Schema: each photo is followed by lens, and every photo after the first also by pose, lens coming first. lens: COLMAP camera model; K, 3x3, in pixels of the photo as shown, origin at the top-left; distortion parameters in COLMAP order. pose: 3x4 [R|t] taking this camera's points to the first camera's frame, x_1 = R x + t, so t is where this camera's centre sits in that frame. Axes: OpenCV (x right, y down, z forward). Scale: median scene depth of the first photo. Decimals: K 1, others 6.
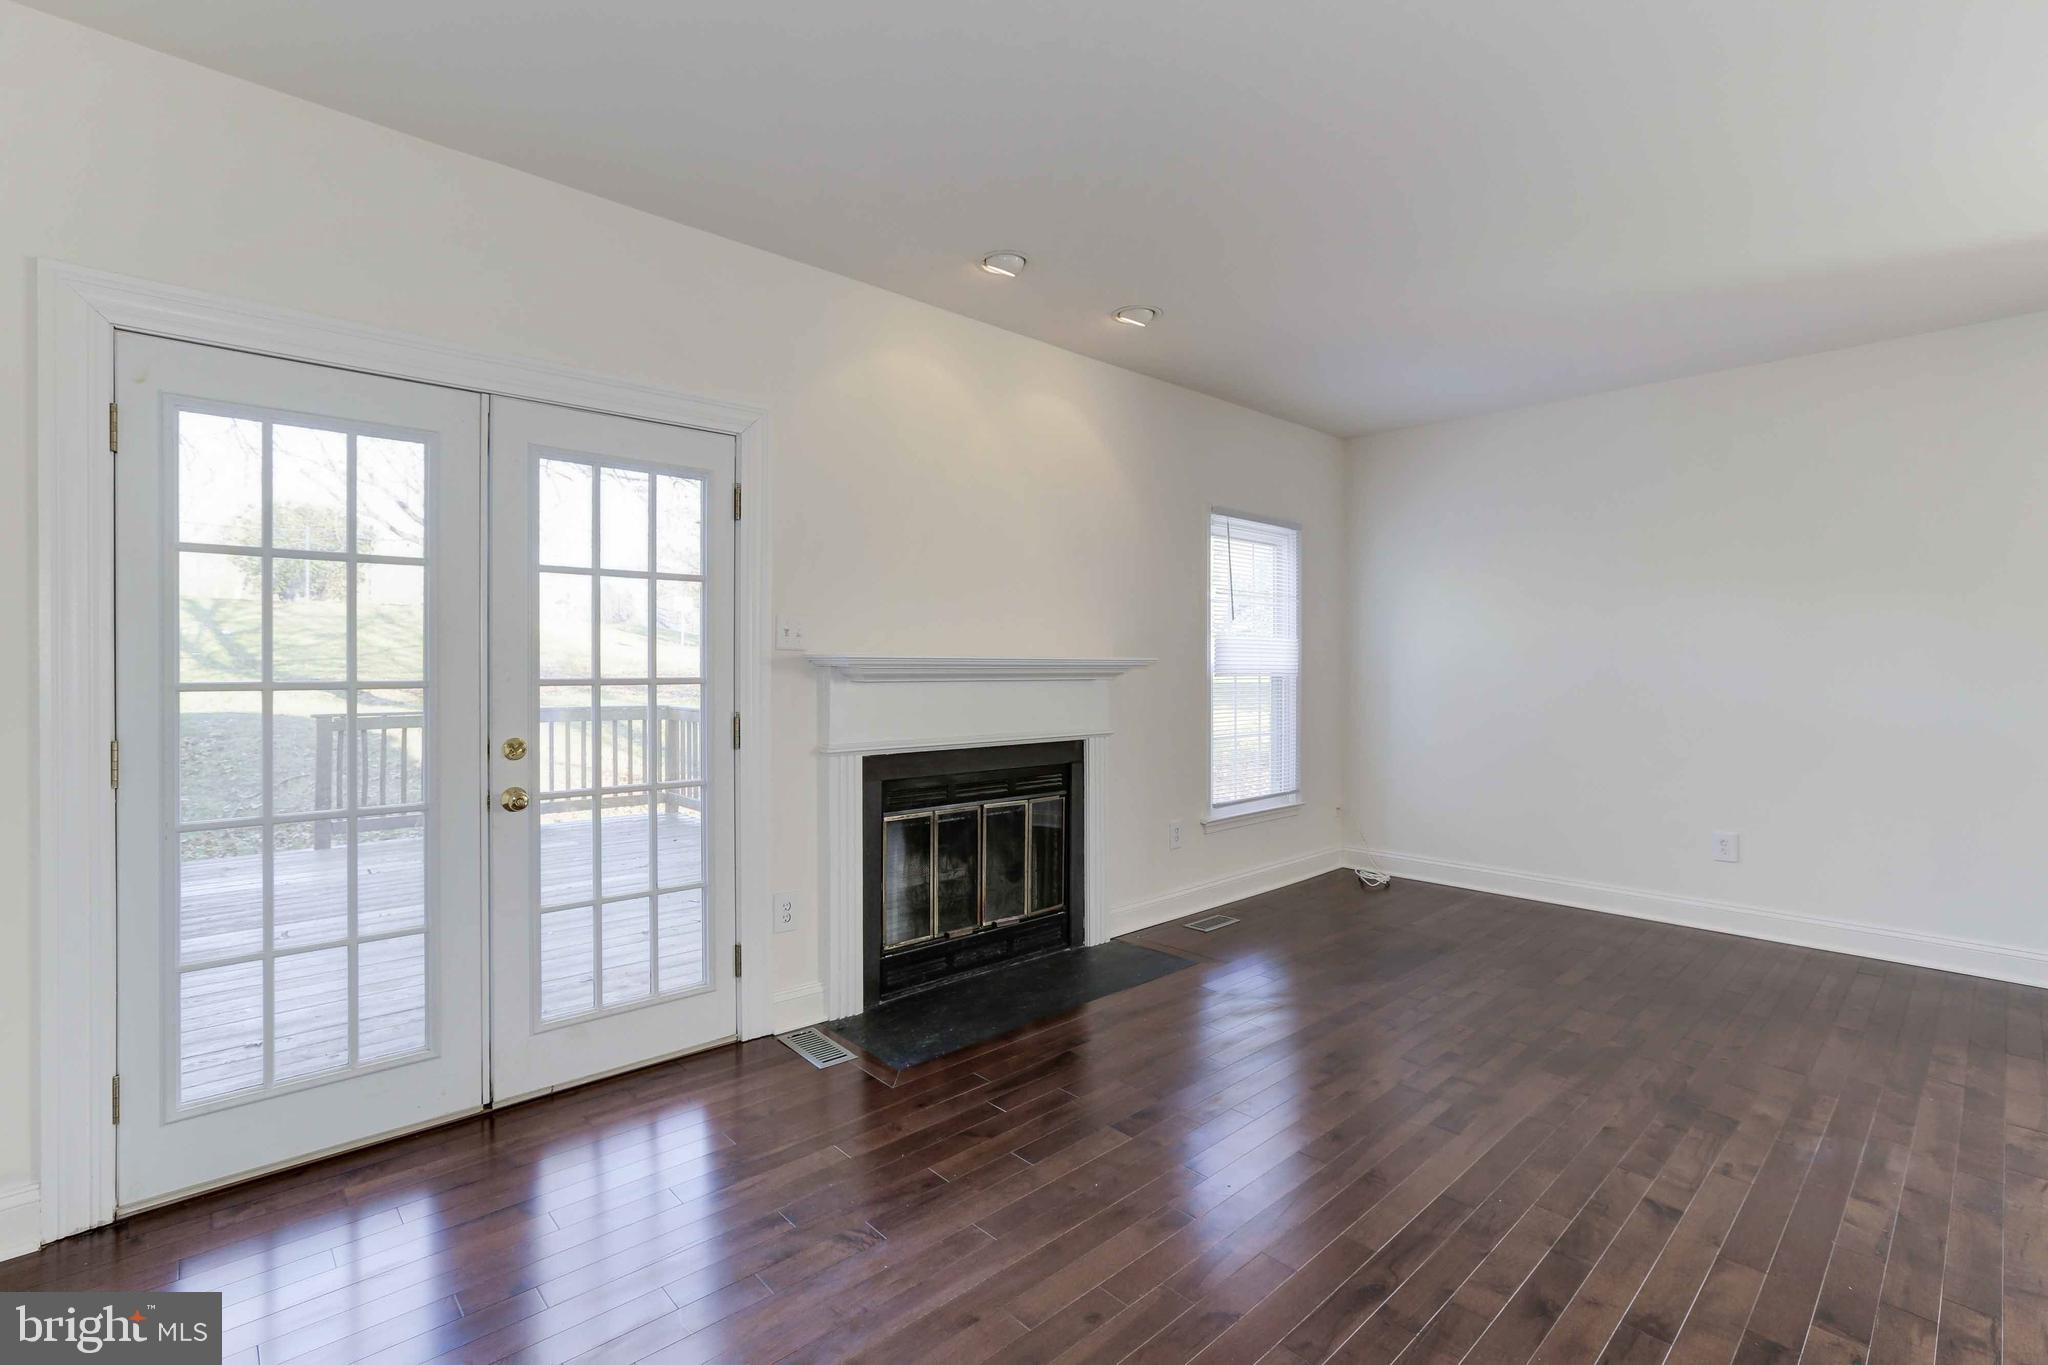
lens RADIAL K [[940.7, 0, 1023.8], [0, 940.7, 676.9], [0, 0, 1]] dist [-0.000797, 0.000766]
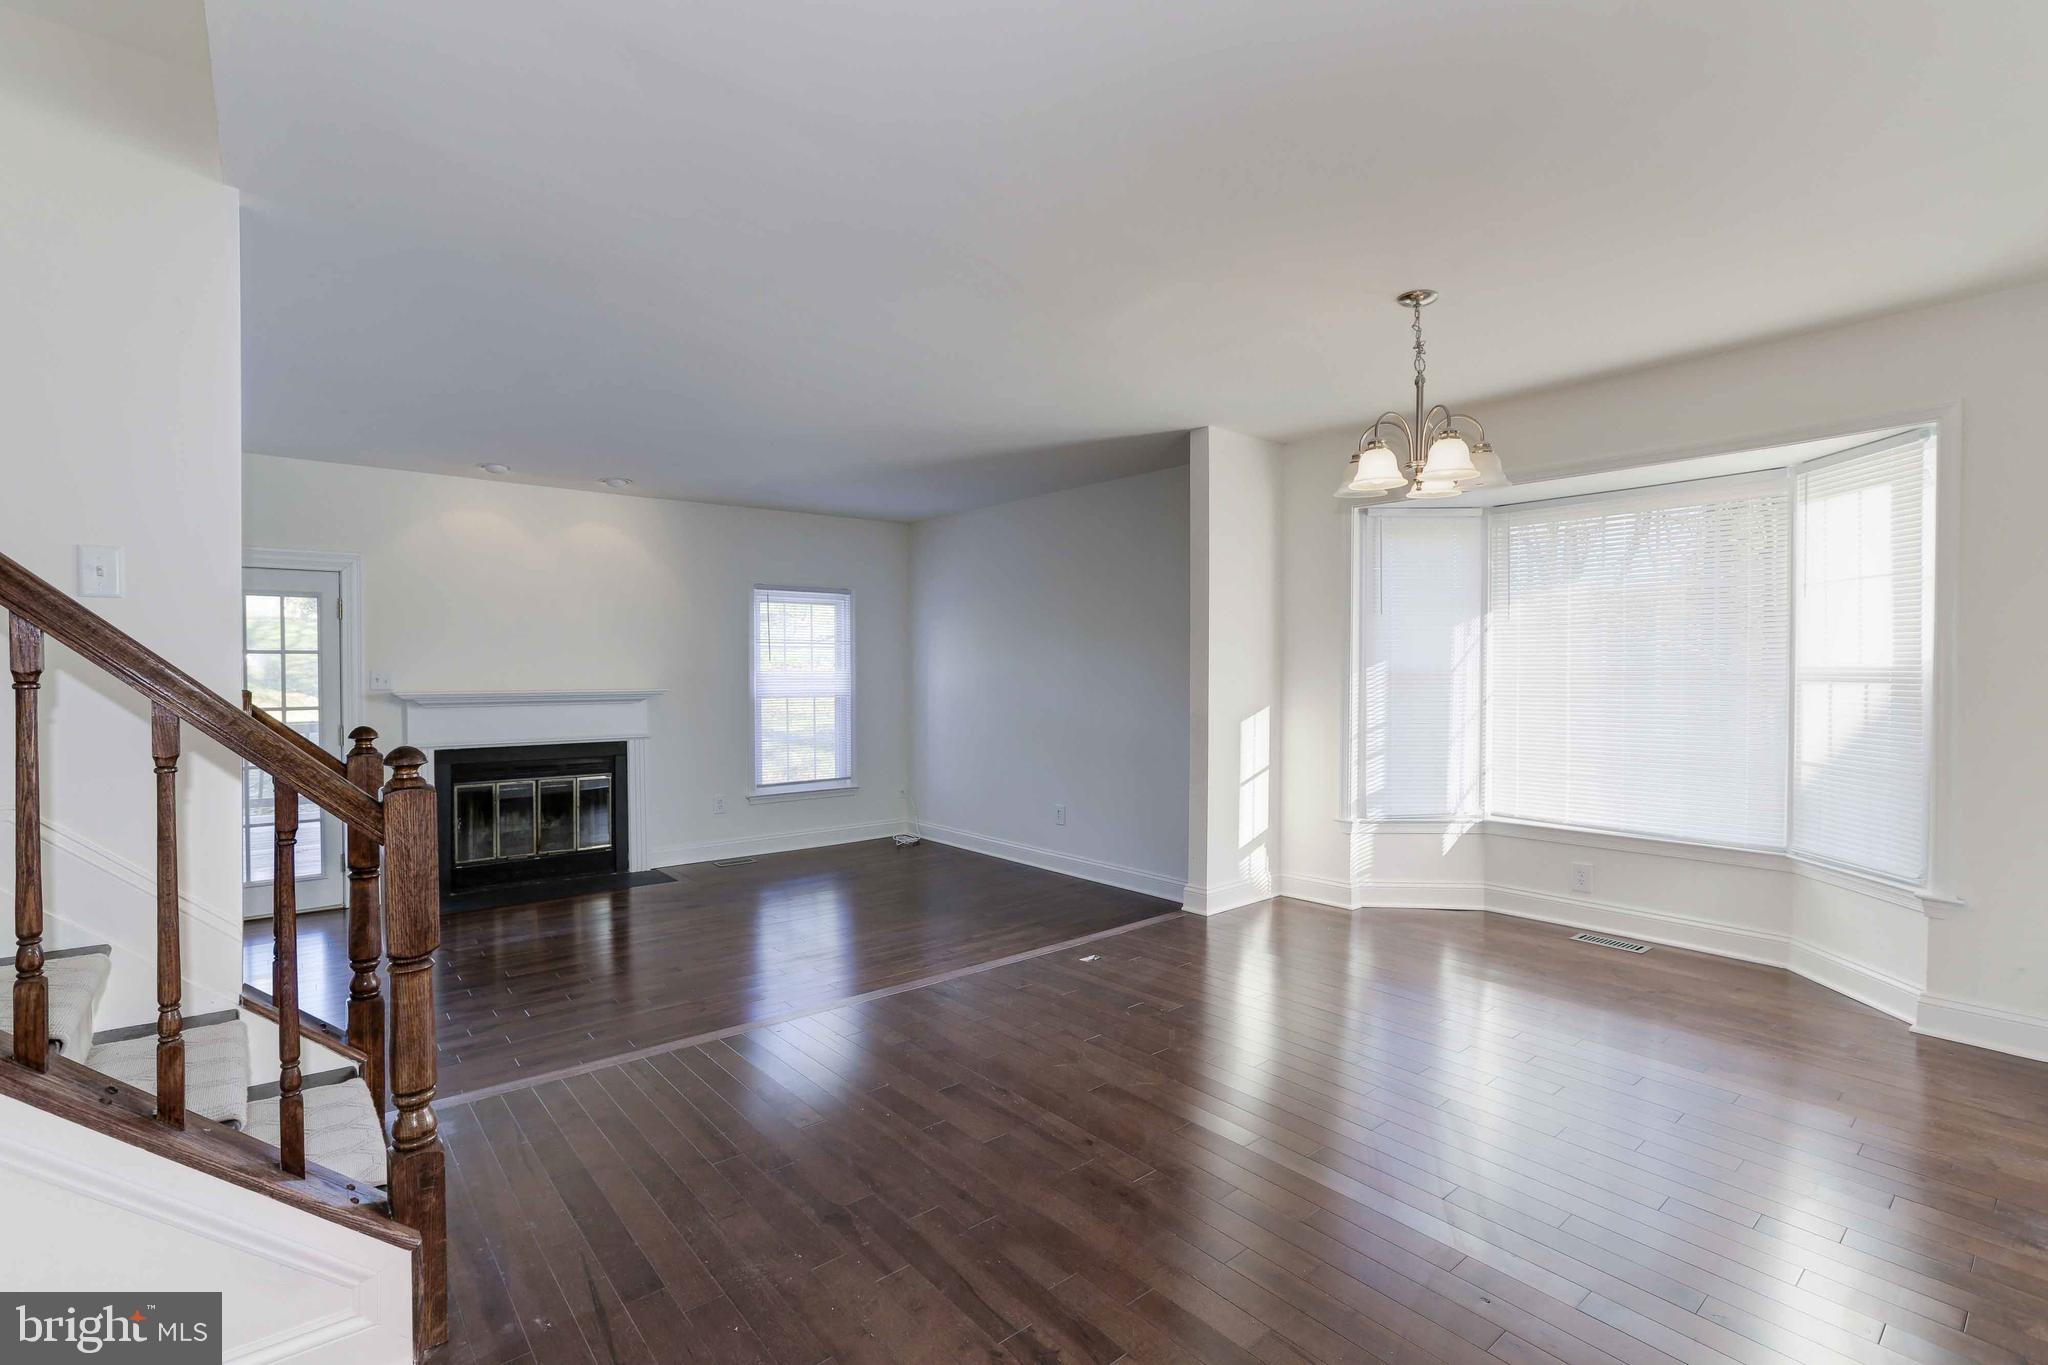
lens RADIAL K [[940.7, 0, 1023.8], [0, 940.7, 676.9], [0, 0, 1]] dist [-0.000797, 0.000766]
pose [[0.998403, 0.003062, -0.056418, 0.893202], [-0.002762, 0.999982, 0.005408, -0.055449], [0.056434, -0.005243, 0.998393, -0.585581]]
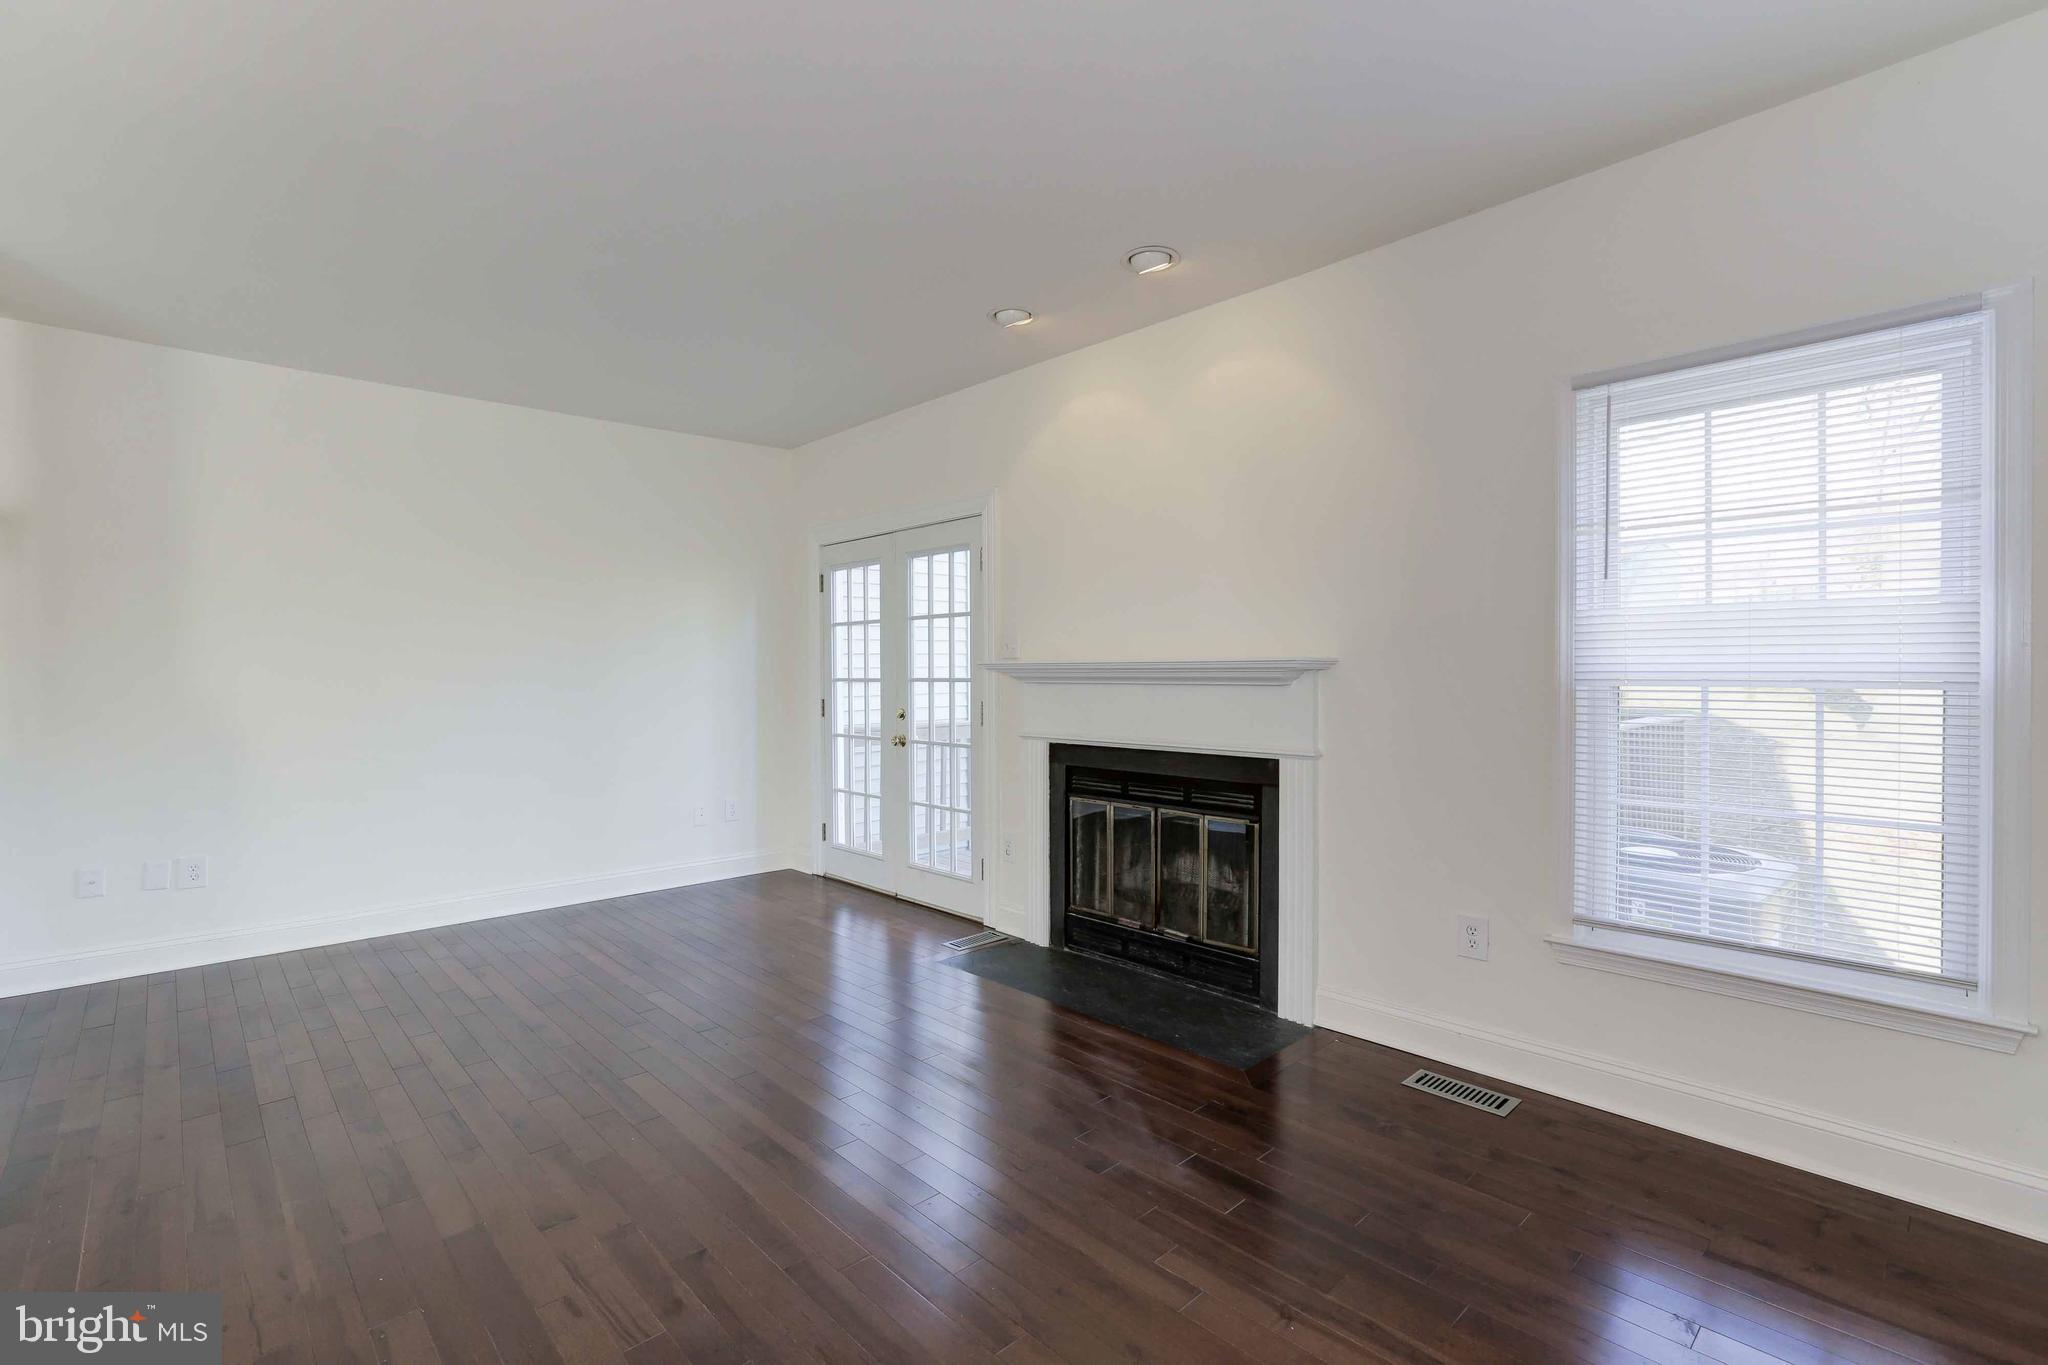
lens RADIAL K [[940.7, 0, 1023.8], [0, 940.7, 676.9], [0, 0, 1]] dist [-0.000797, 0.000766]
pose [[0.013360, 0.008950, -0.999871, 0.952828], [-0.001682, 0.999959, 0.008929, -0.012077], [0.999909, 0.001563, 0.013375, 0.844990]]
